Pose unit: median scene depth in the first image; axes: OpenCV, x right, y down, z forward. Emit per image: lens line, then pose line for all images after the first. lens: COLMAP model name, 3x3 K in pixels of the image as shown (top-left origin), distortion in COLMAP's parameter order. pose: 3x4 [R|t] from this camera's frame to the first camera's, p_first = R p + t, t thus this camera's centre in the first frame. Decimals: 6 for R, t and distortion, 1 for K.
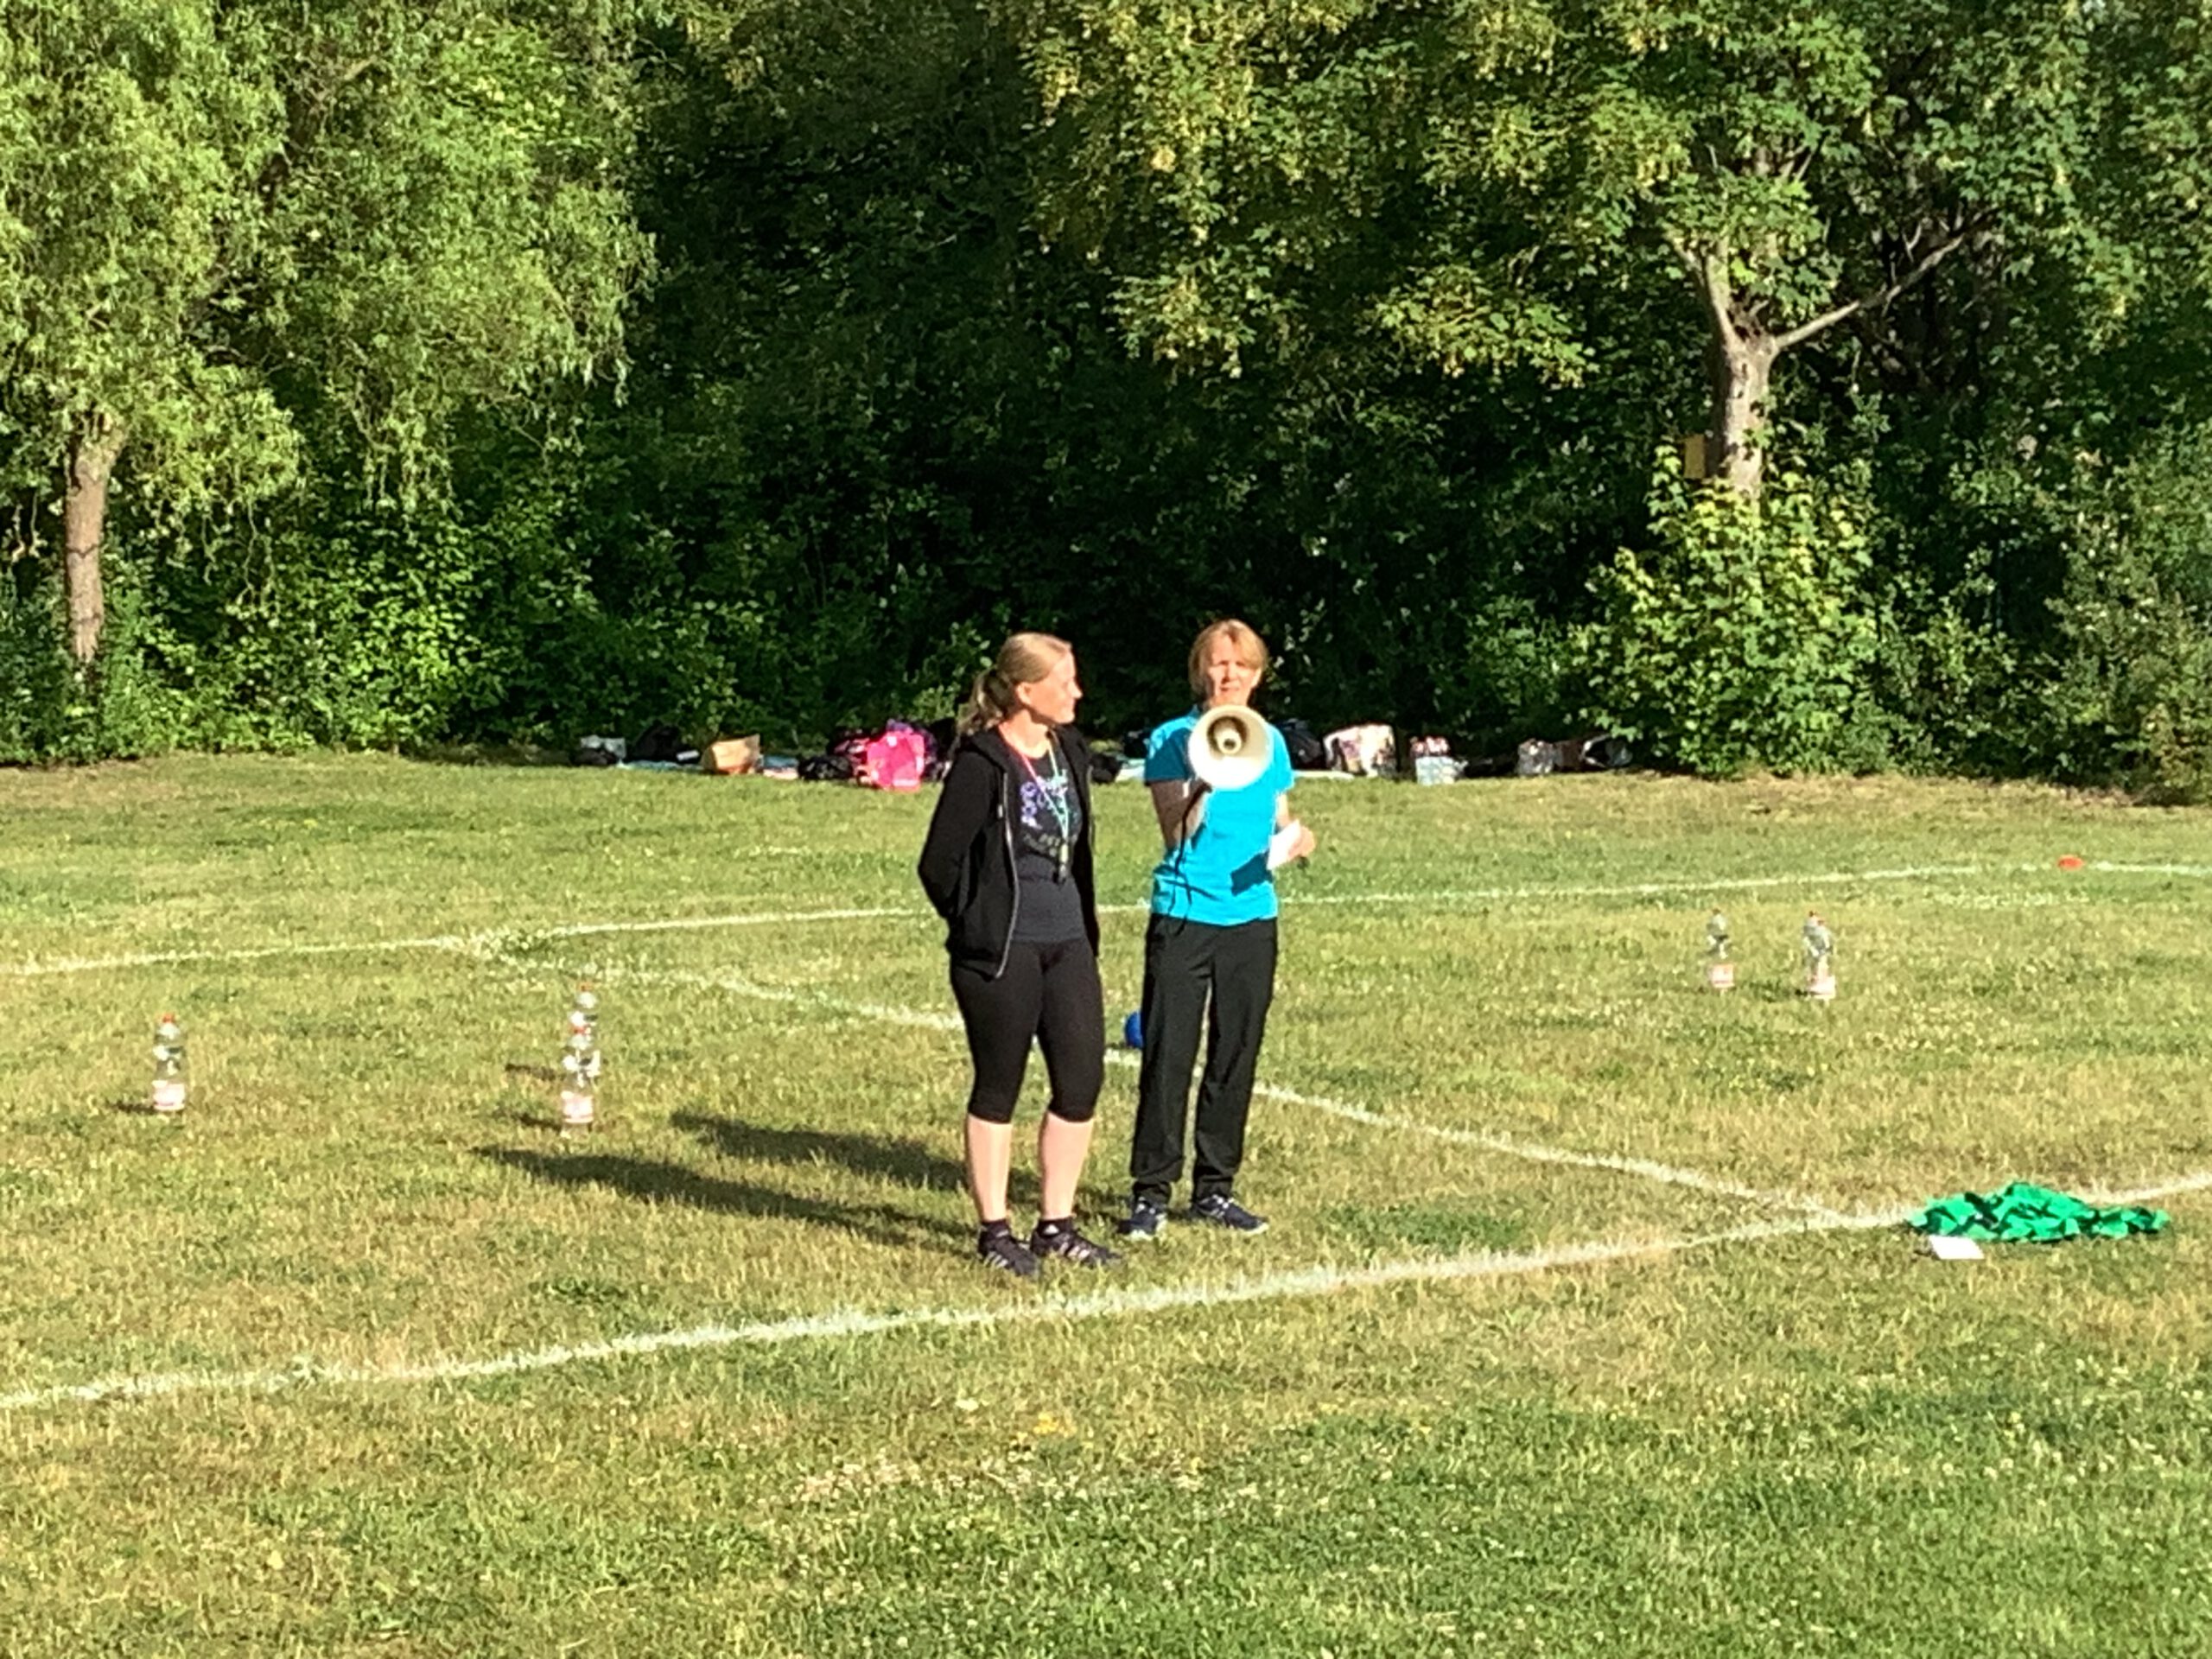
lens RADIAL K [[5513.2, 0, 1103.7], [0, 5513.2, 849.3], [0, 0, 1]] dist [0.030016, 0.000000]
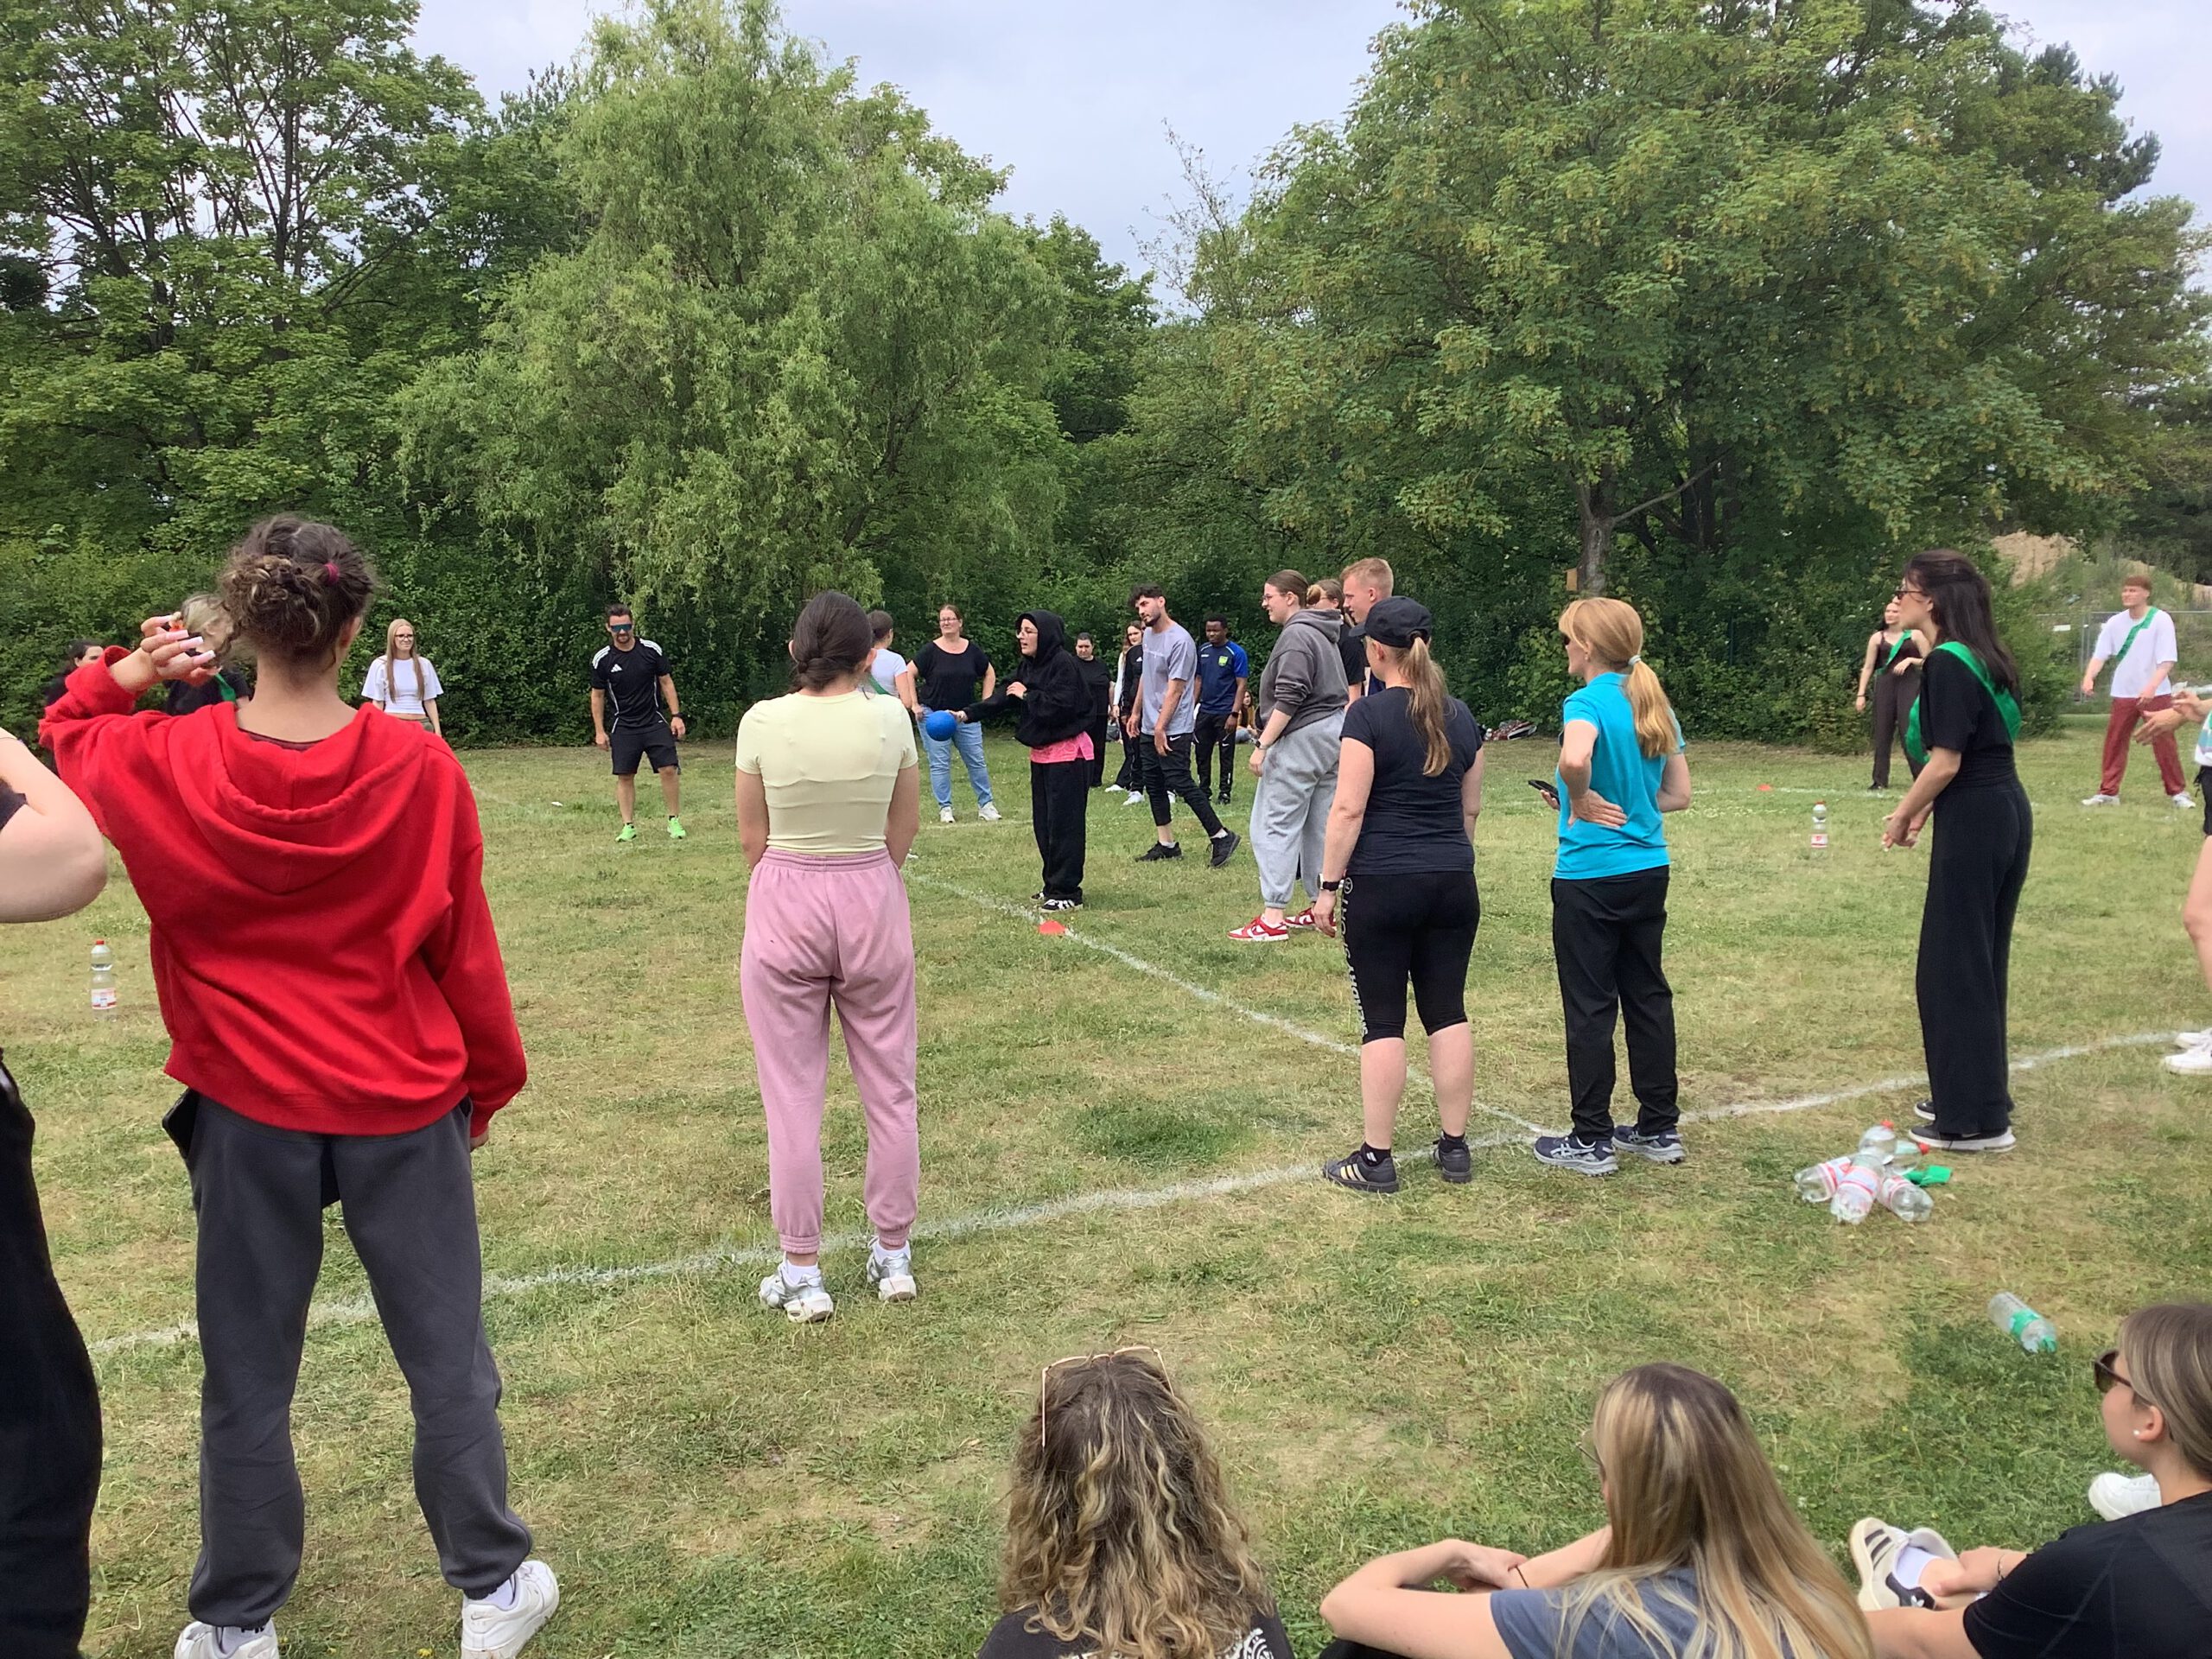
lens RADIAL K [[1962.5, 0, 1104.7], [0, 1962.5, 827.5], [0, 0, 1]] dist [0.069799, -0.120980]
pose [[0.987723, 0.002763, -0.156188, 0.051575], [0.001019, 0.999708, 0.024127, 0.000248], [0.156209, -0.023990, 0.987433, 0.270538]]
